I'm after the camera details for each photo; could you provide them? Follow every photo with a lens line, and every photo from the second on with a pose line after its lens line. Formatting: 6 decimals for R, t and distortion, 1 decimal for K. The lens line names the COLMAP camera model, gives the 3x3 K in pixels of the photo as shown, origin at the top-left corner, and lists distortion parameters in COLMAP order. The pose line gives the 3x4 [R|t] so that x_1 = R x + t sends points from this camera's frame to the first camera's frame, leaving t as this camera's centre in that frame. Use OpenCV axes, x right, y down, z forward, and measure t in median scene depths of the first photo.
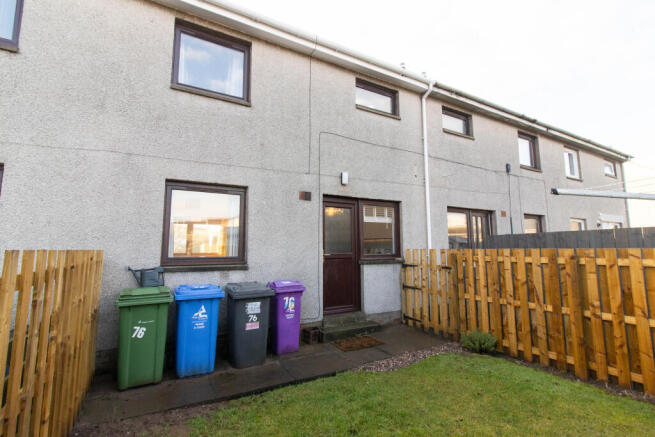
lens RADIAL K [[270.5, 0, 327.3], [0, 270.5, 231.3], [0, 0, 1]] dist [0.001025, 0.000121]
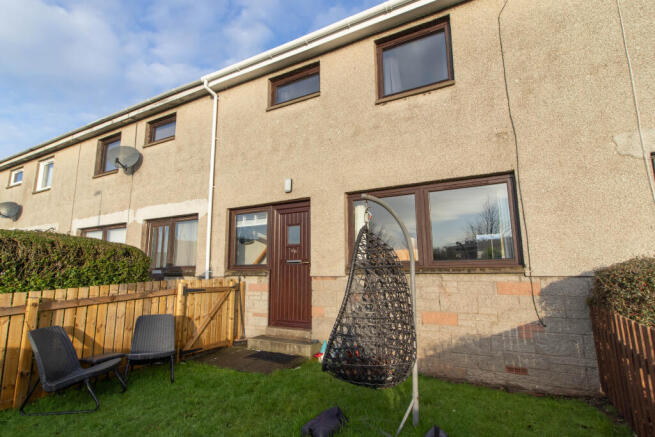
lens RADIAL K [[307.0, 0, 328.2], [0, 307.0, 211.2], [0, 0, 1]] dist [0.001085, 0.000208]
pose [[0.591159, -0.132564, -0.795587, 0.219261], [0.080666, 0.991173, -0.105214, 0.005469], [0.802511, -0.001979, 0.596634, 0.112120]]
